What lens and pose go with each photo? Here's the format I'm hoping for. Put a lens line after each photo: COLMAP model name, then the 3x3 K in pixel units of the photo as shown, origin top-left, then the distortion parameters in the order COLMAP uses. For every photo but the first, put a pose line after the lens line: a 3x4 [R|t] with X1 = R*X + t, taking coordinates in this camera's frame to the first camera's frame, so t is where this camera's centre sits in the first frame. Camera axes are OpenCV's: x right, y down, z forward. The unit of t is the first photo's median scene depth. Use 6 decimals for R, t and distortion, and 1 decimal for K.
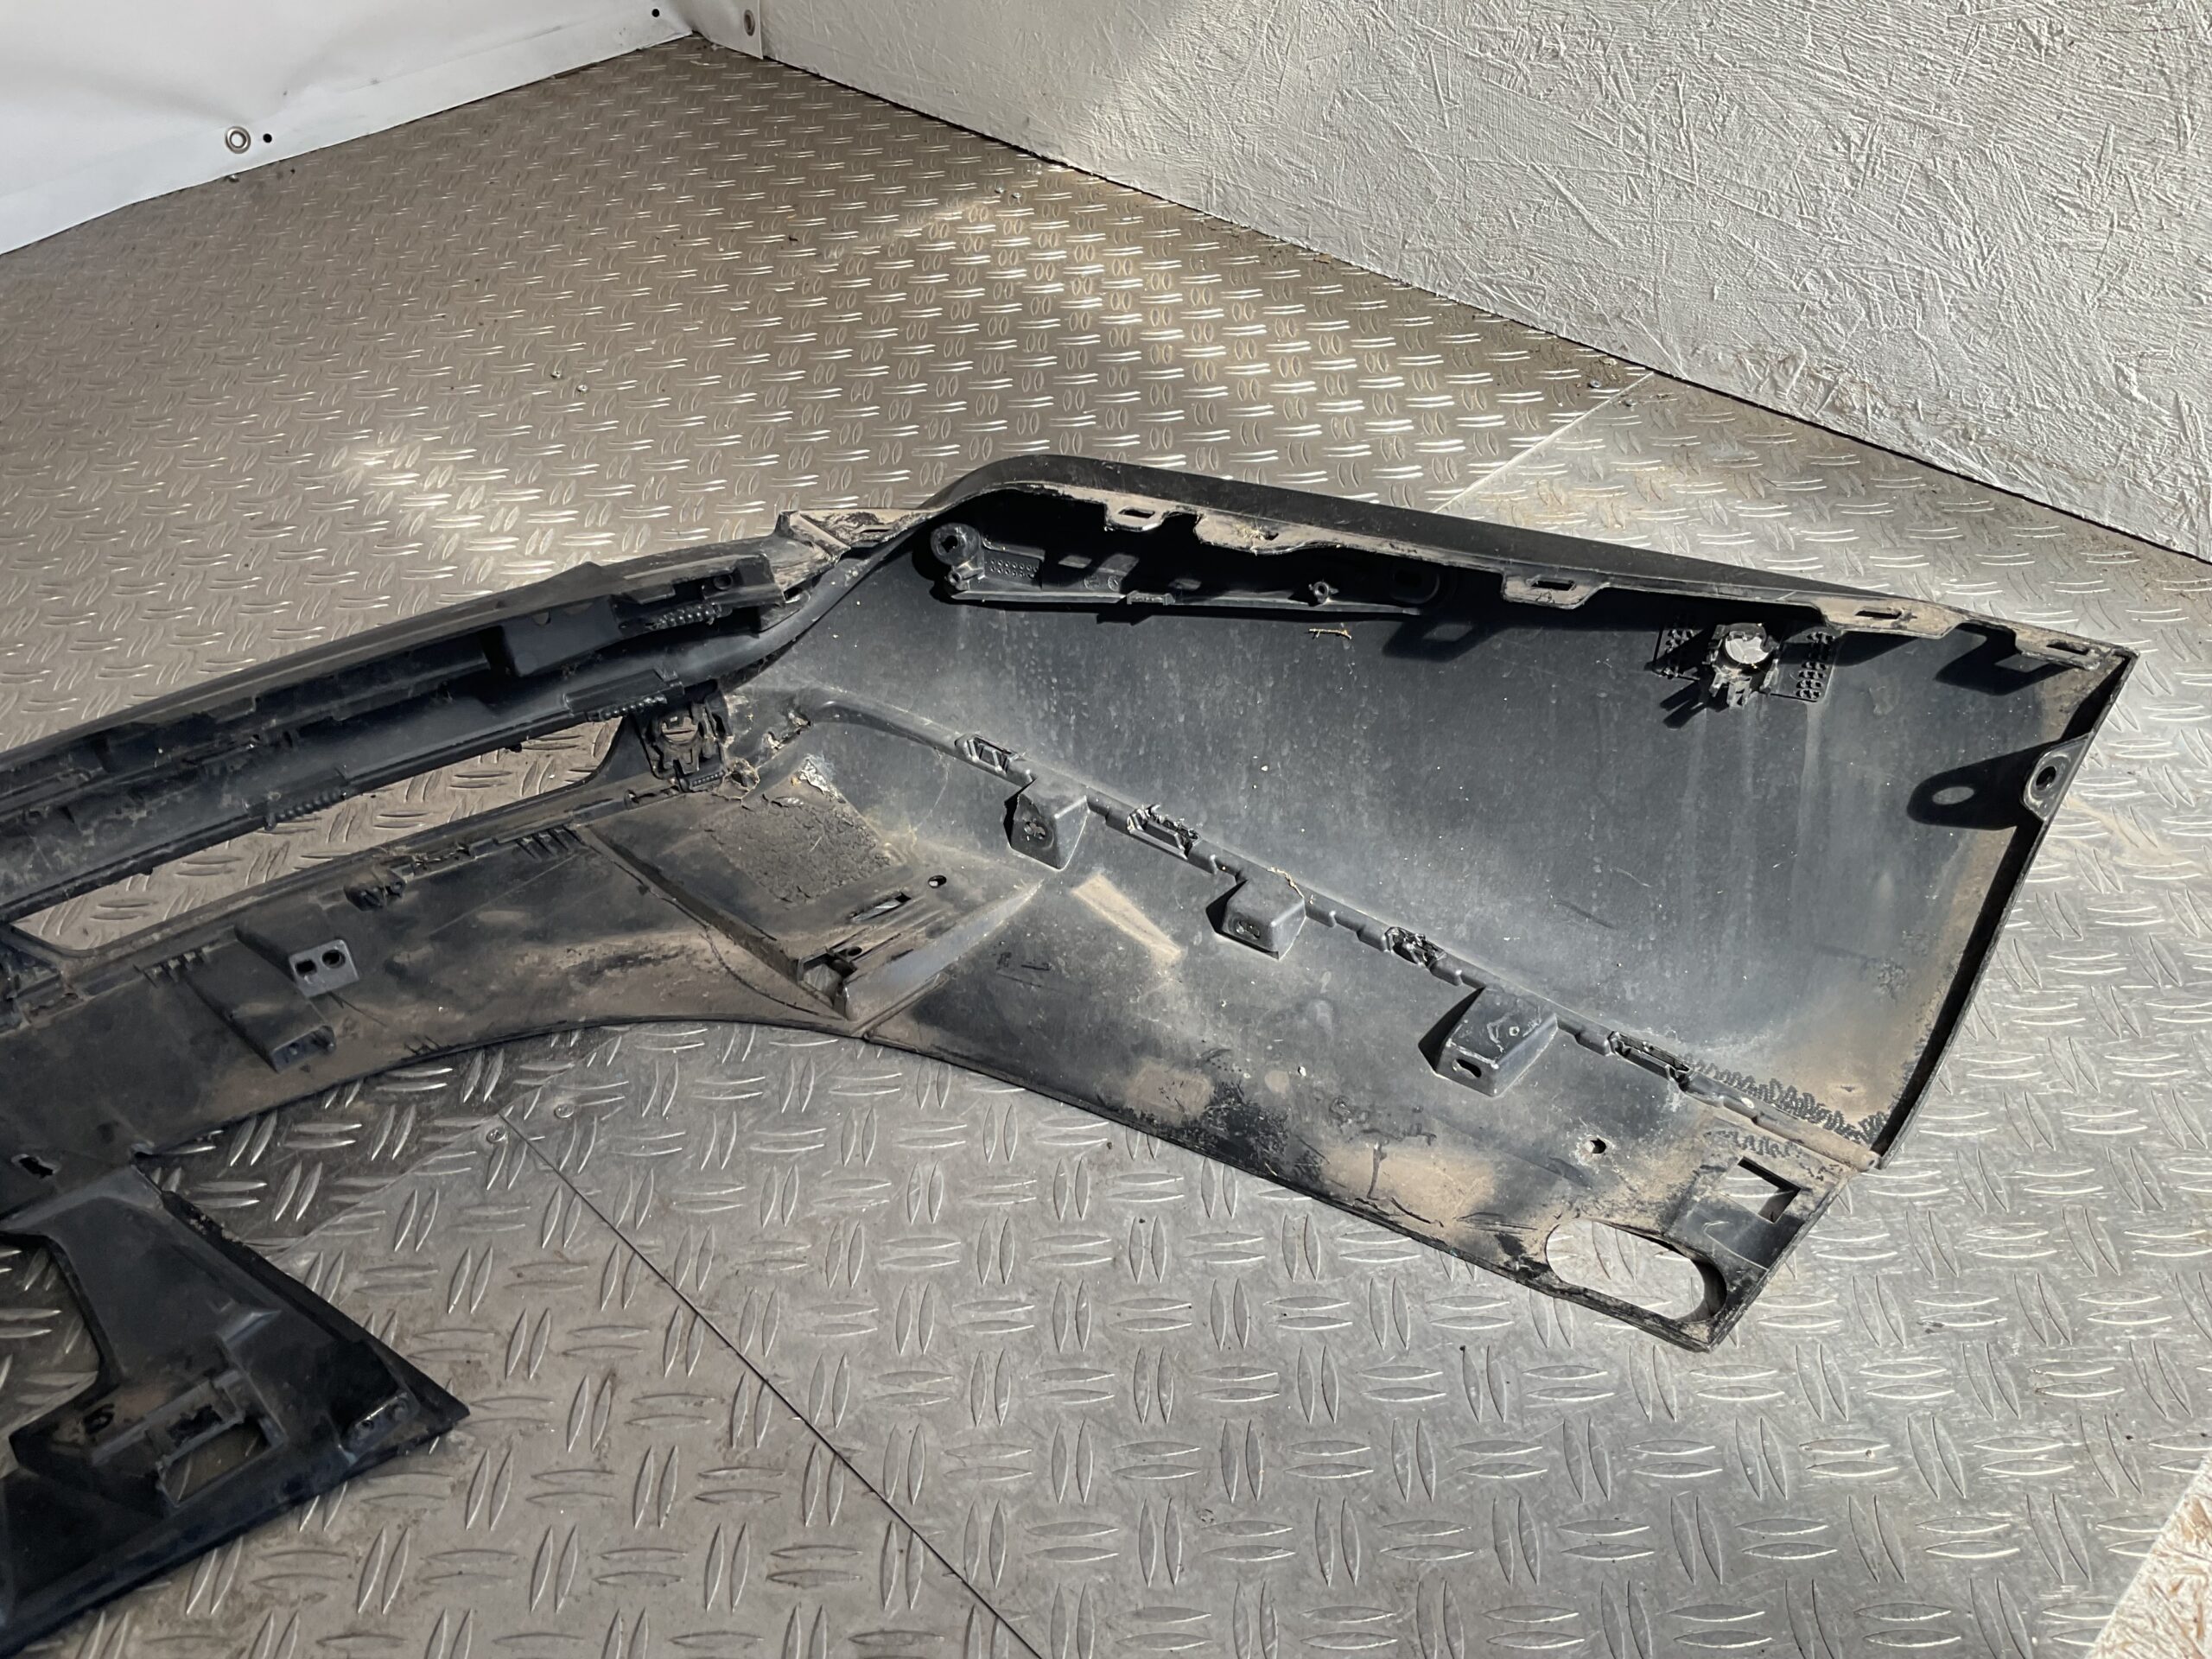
lens RADIAL K [[1823.5, 0, 1112.9], [0, 1823.5, 833.3], [0, 0, 1]] dist [0.076382, -0.141921]
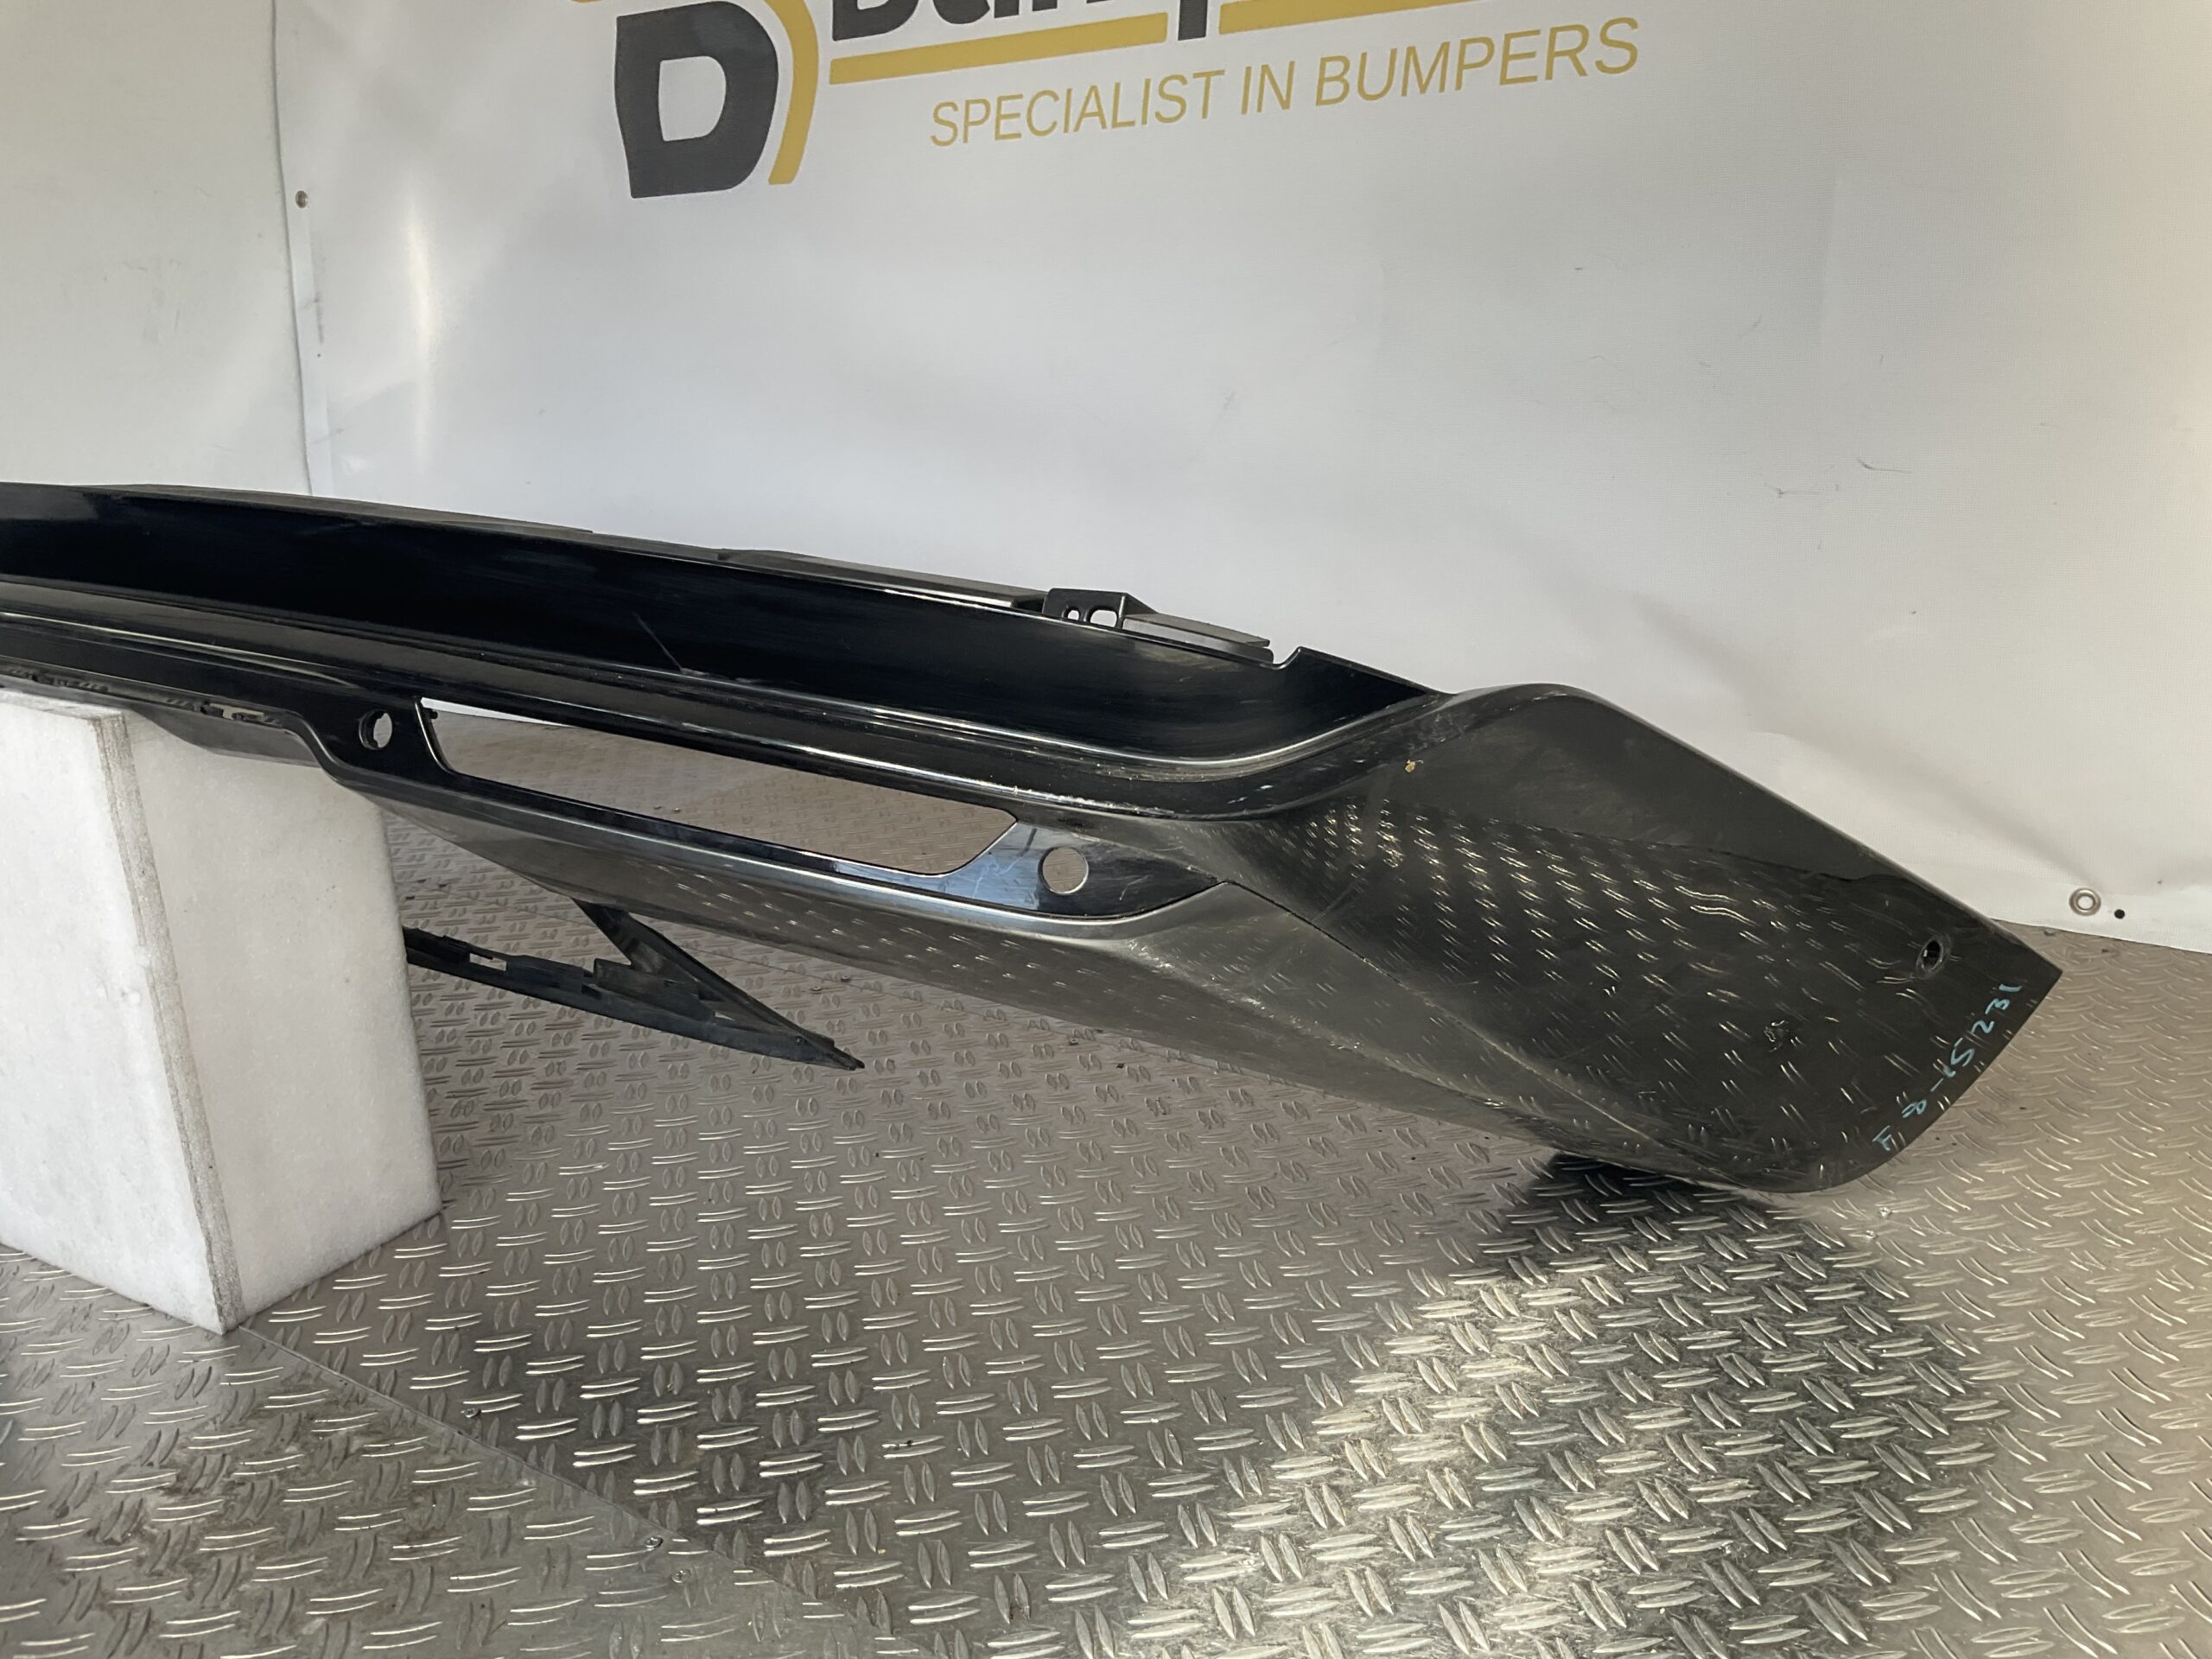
lens RADIAL K [[1823.5, 0, 1123.7], [0, 1823.5, 832.0], [0, 0, 1]] dist [0.076382, -0.141921]
pose [[0.196066, 0.308863, -0.930678, 0.519717], [-0.617547, 0.776135, 0.127476, -0.412821], [0.761705, 0.549744, 0.342911, 0.542982]]
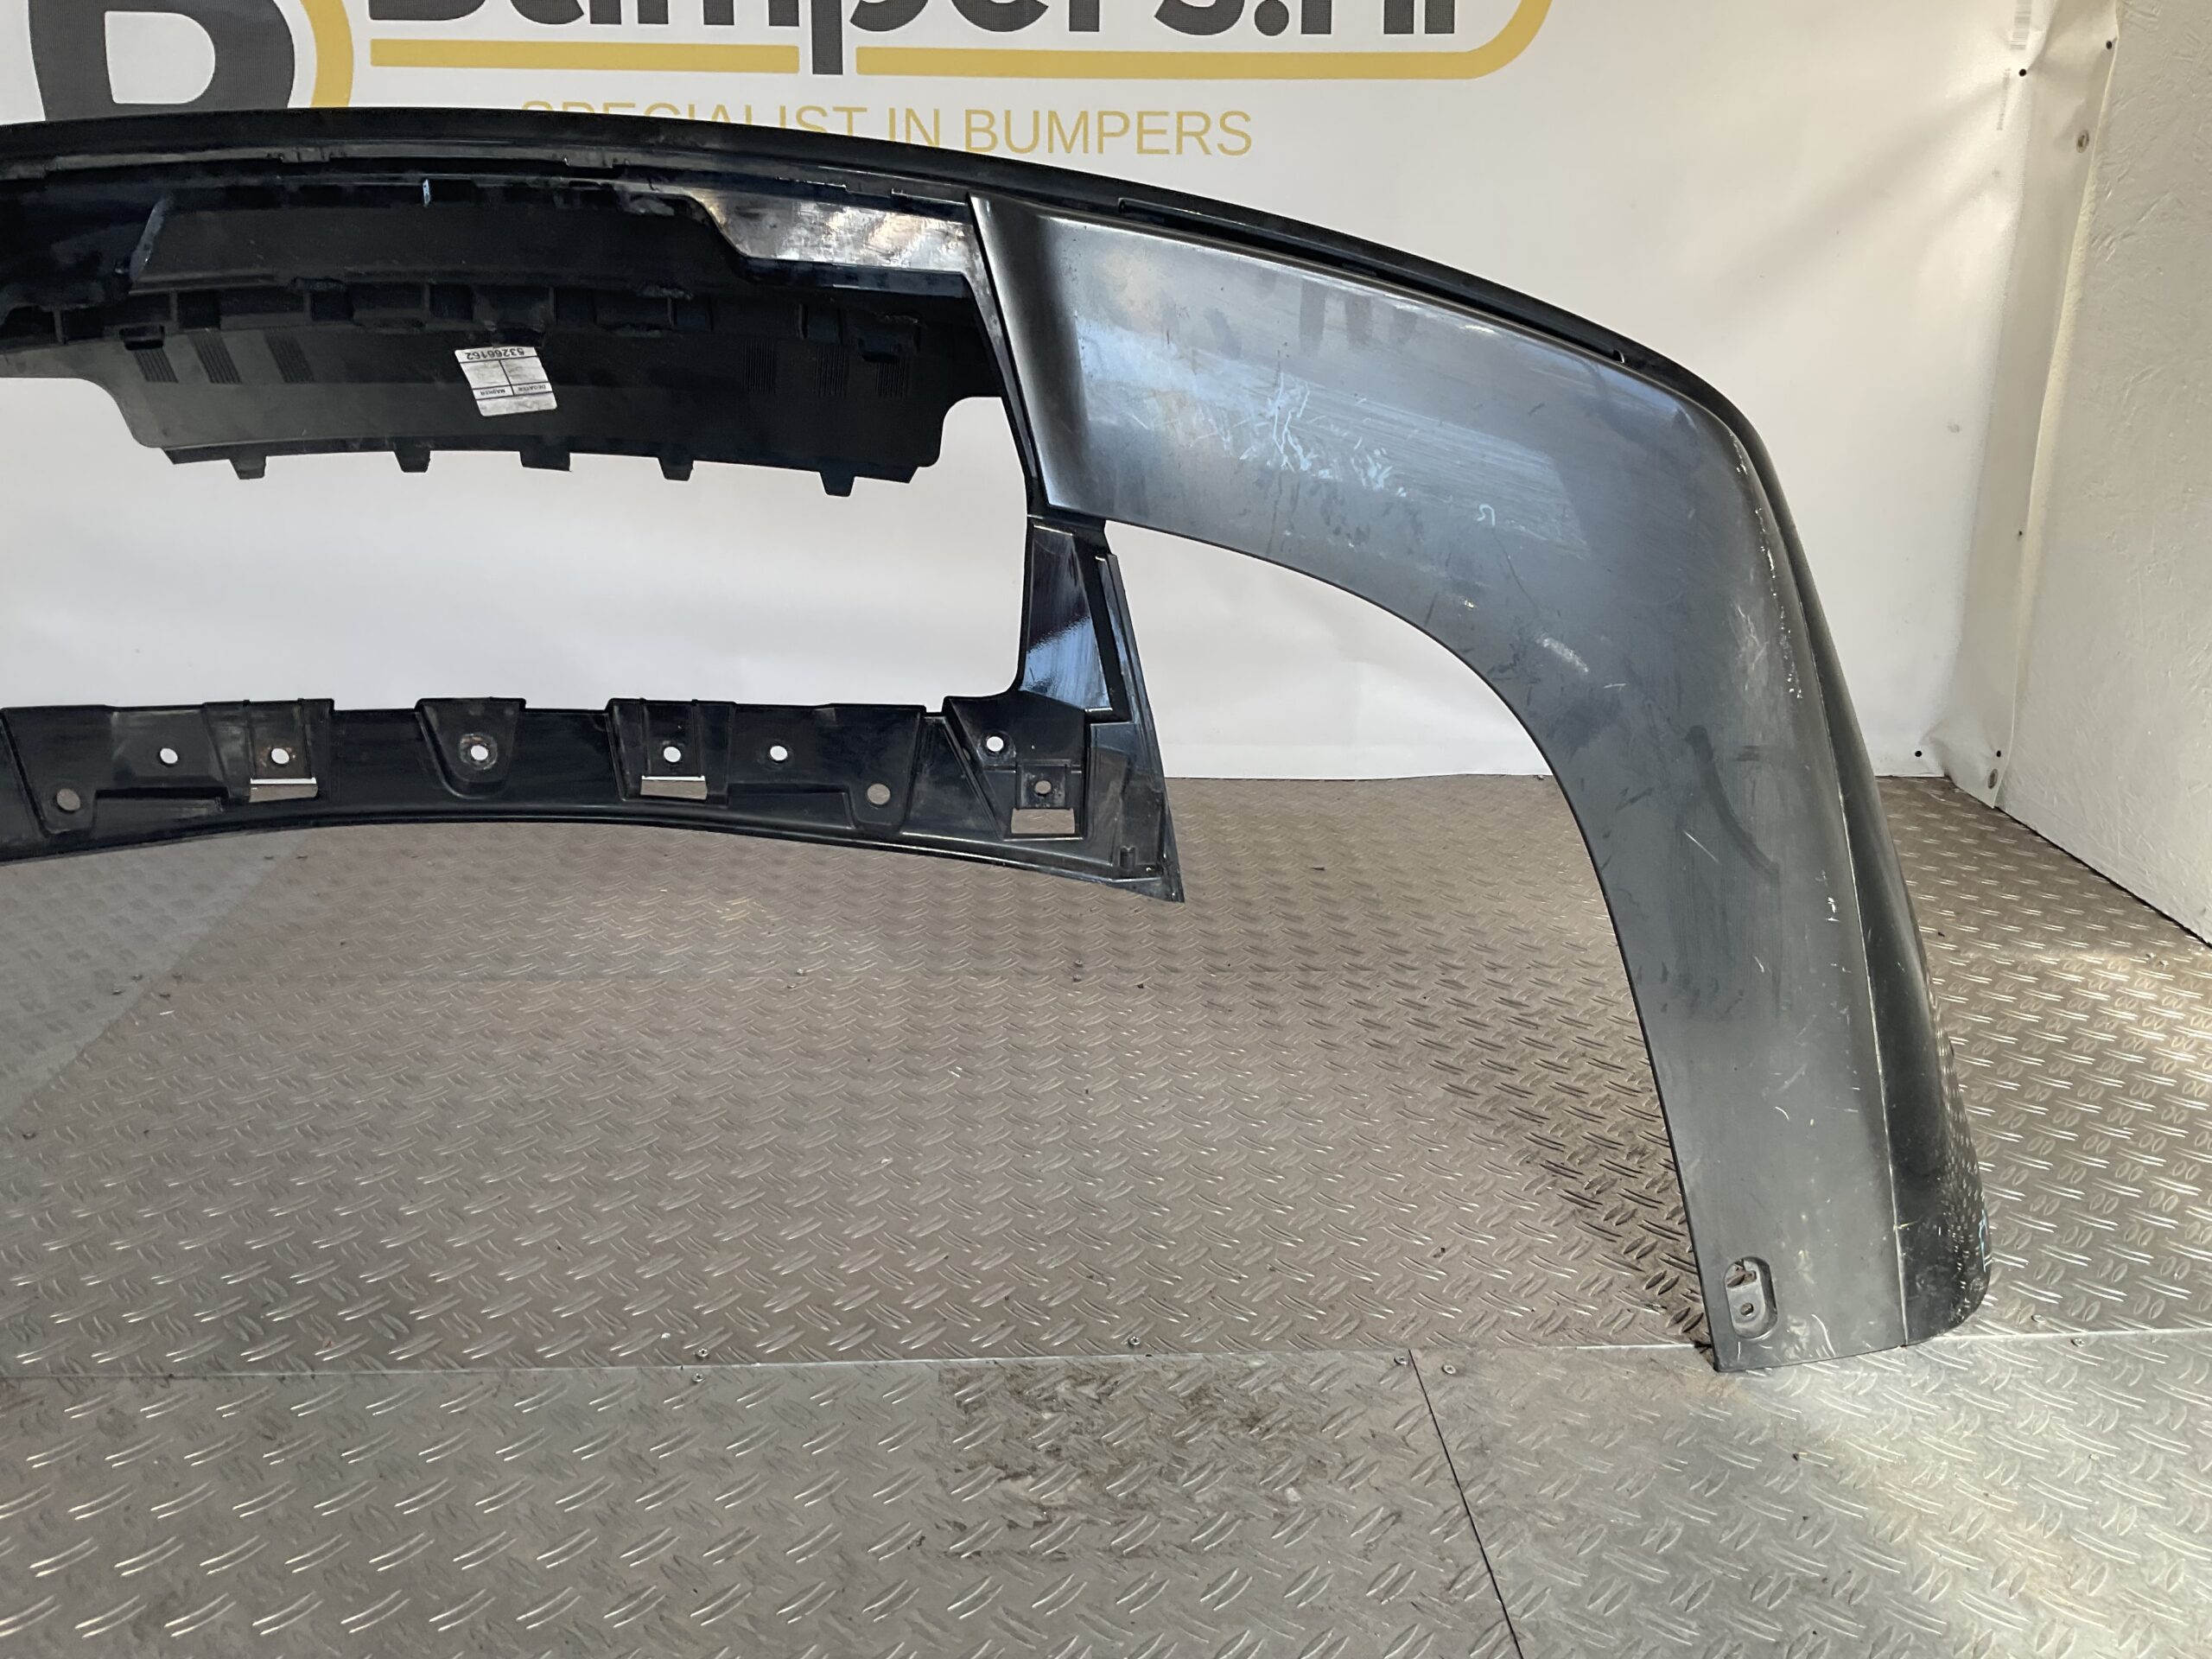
lens RADIAL K [[1823.5, 0, 1108.7], [0, 1823.5, 830.8], [0, 0, 1]] dist [0.076382, -0.141921]
pose [[0.745329, 0.269237, -0.609915, 0.220971], [-0.469867, 0.861145, -0.194049, 0.171011], [0.472980, 0.431209, 0.768341, -0.328564]]
